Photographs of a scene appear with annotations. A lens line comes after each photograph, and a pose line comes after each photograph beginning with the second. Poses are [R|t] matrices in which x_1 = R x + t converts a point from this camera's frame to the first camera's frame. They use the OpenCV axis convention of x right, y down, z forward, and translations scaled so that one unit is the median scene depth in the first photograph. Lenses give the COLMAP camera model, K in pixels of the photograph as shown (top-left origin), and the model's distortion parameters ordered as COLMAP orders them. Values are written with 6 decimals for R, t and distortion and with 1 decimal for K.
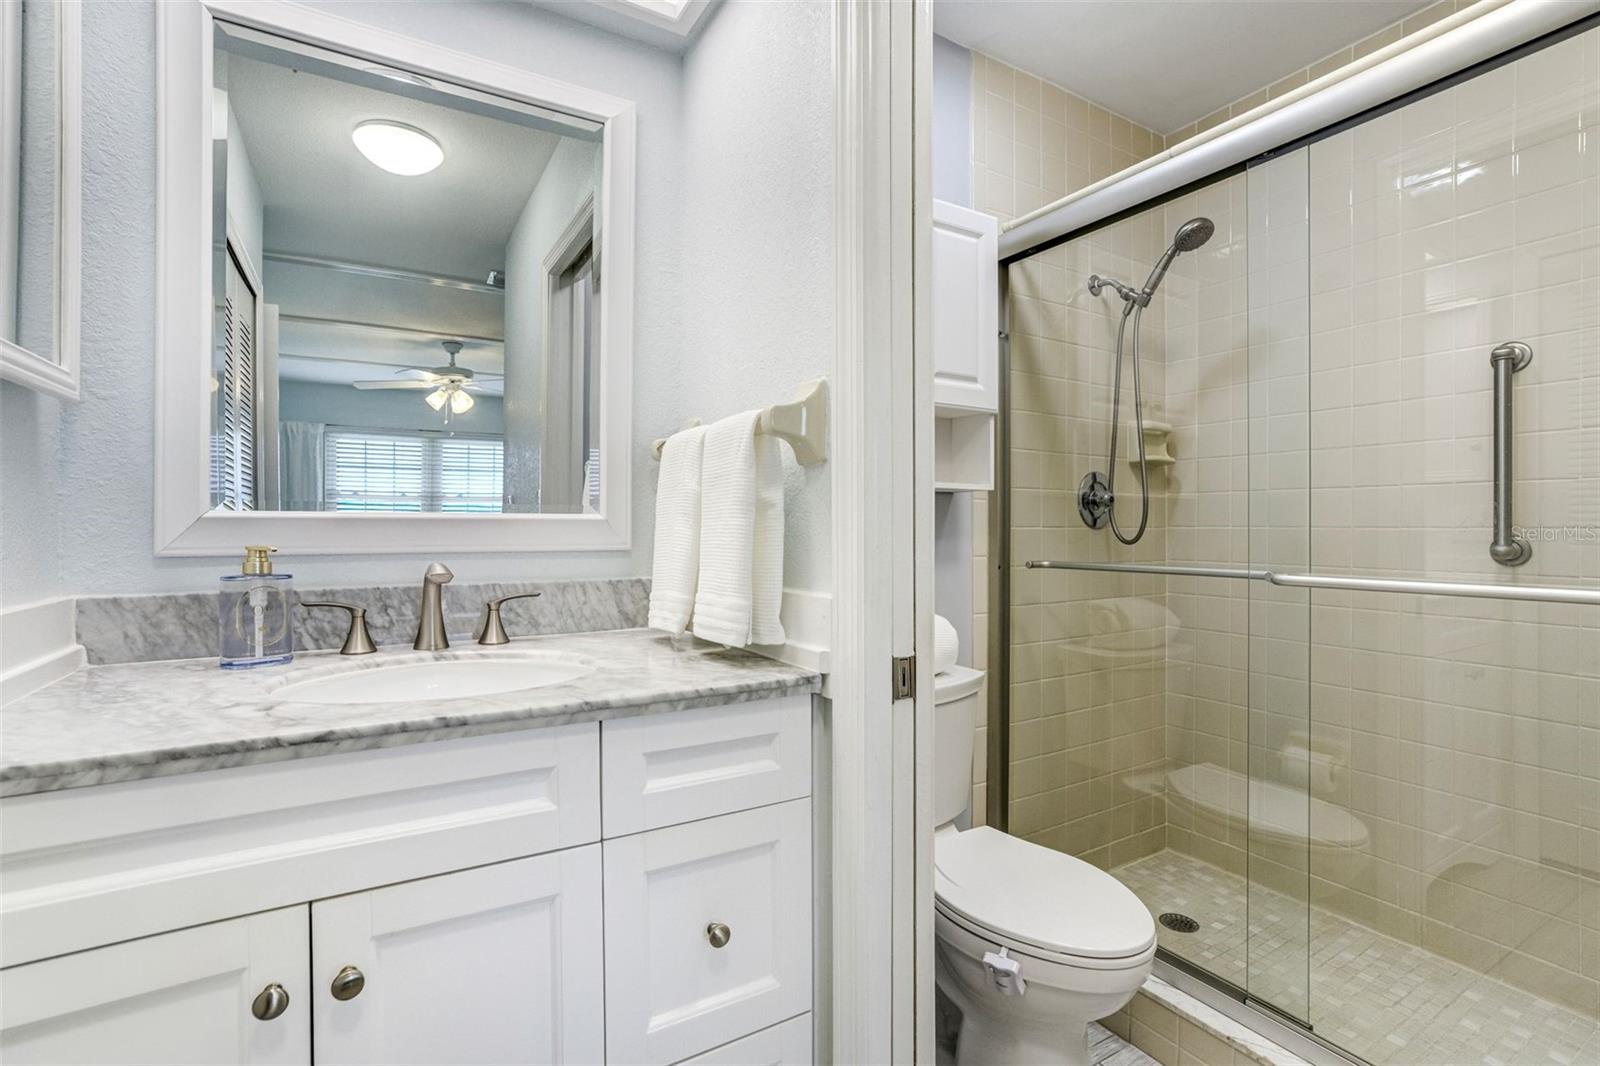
lens RADIAL K [[771.5, 0, 800.6], [0, 771.5, 551.6], [0, 0, 1]] dist [-0.001170, 0.010180]
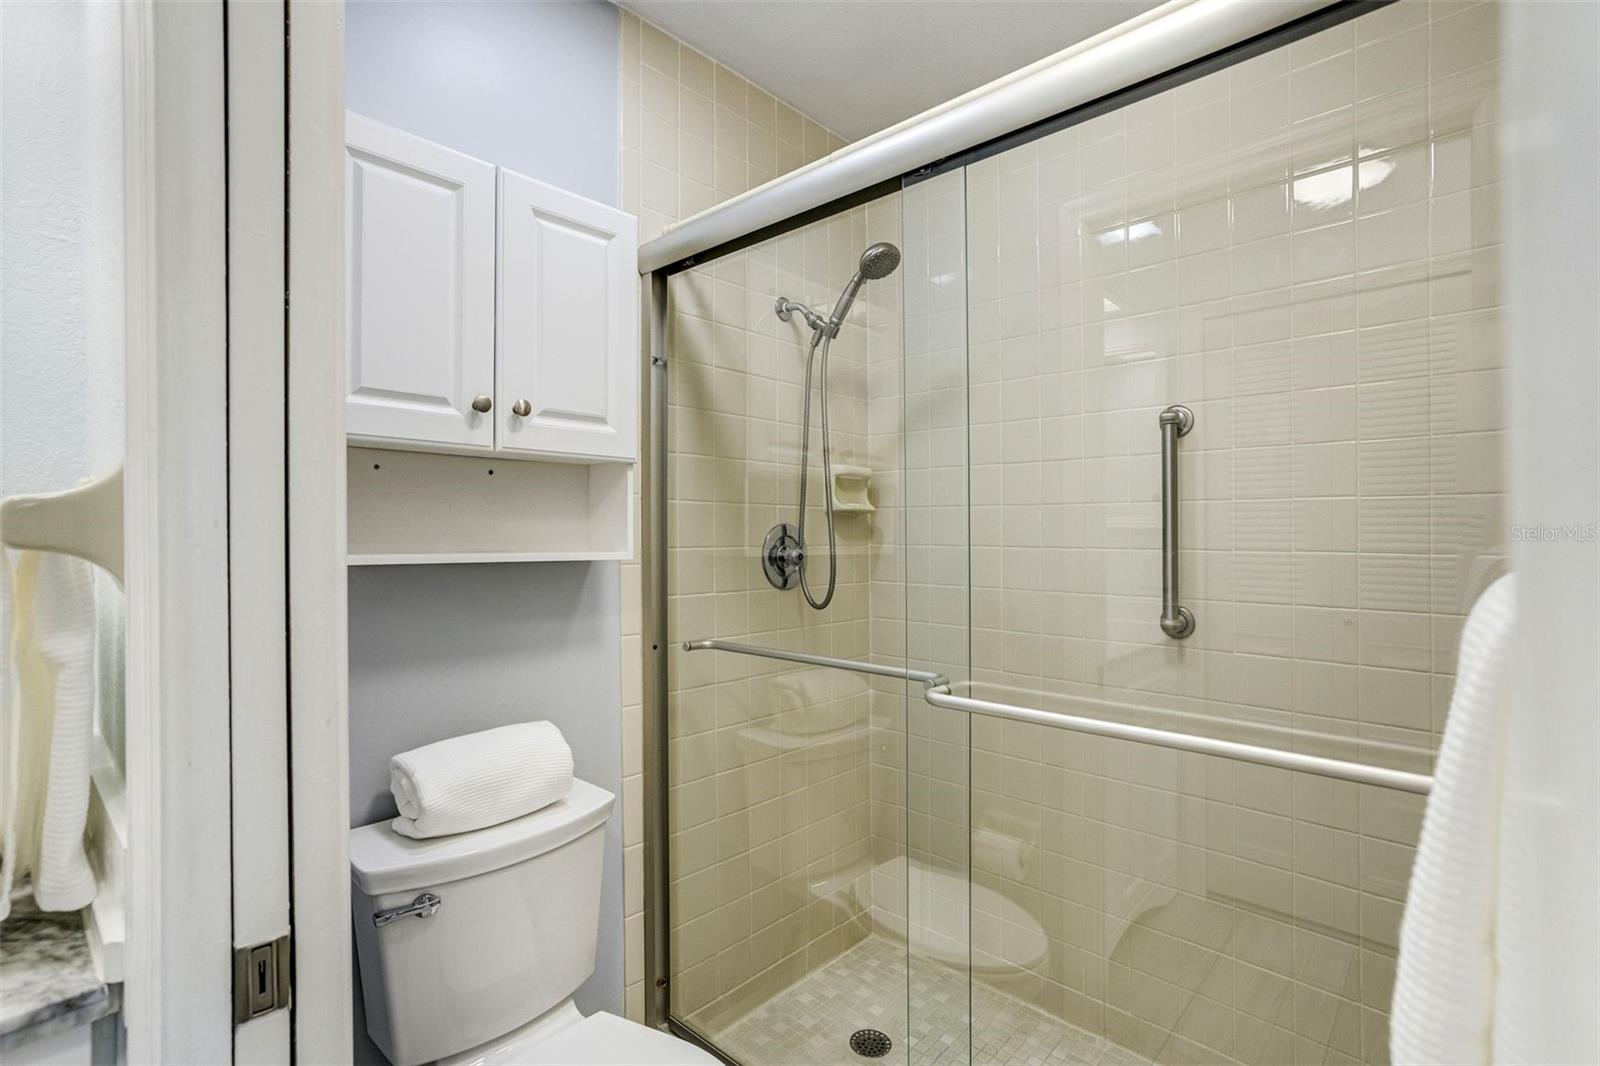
lens RADIAL K [[751.5, 0, 809.1], [0, 751.5, 537.5], [0, 0, 1]] dist [0.003157, 0.000924]
pose [[0.967365, -0.000206, 0.253387, 0.210542], [0.002204, 0.999969, -0.007602, -0.087864], [-0.253378, 0.007913, 0.967335, 0.191002]]
